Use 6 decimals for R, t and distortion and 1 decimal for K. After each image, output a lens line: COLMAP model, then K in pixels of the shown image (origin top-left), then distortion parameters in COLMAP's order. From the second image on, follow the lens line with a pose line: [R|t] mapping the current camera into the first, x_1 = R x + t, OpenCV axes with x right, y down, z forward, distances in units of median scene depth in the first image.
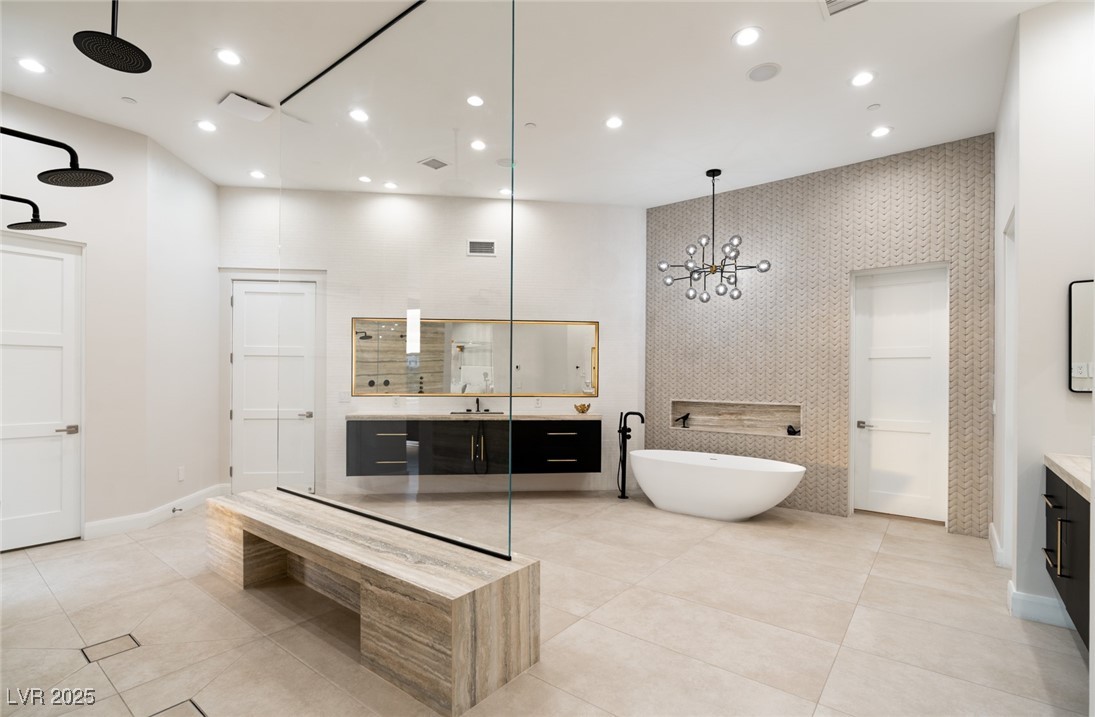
lens RADIAL K [[510.6, 0, 554.2], [0, 510.6, 365.5], [0, 0, 1]] dist [-0.000603, -0.000034]
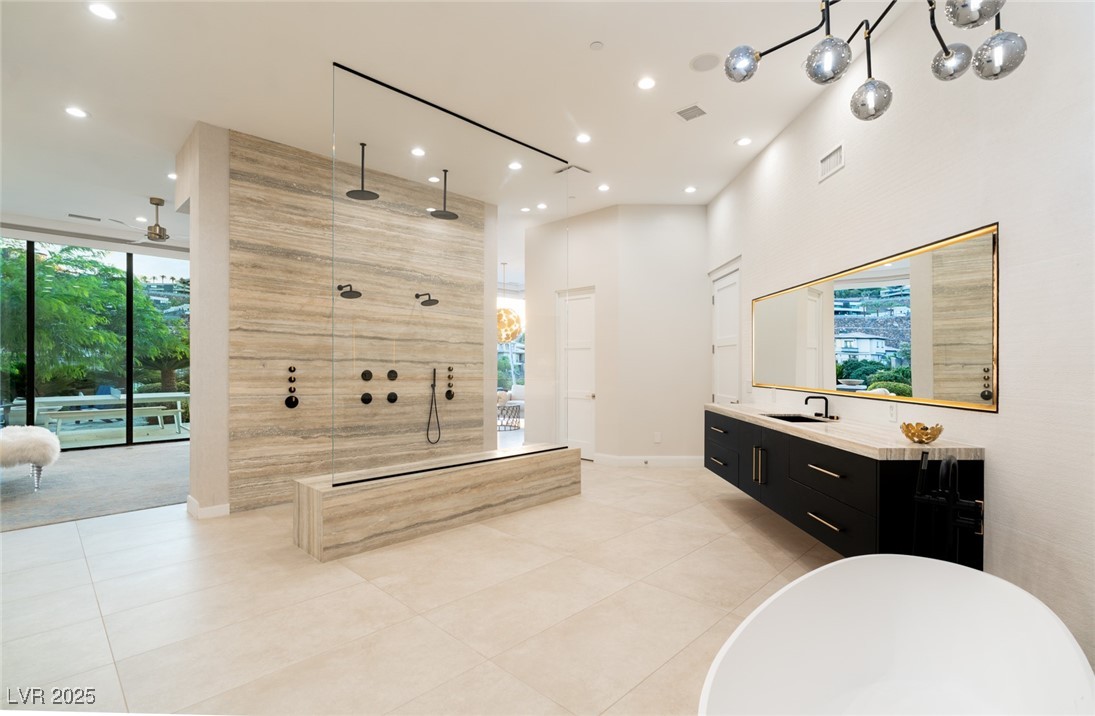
lens RADIAL K [[510.6, 0, 554.2], [0, 510.6, 365.0], [0, 0, 1]] dist [-0.000603, -0.000034]
pose [[-0.103653, -0.006475, -0.994592, 0.658893], [0.016793, 0.999825, -0.008260, 0.027384], [0.994472, -0.017559, -0.103527, 0.901710]]
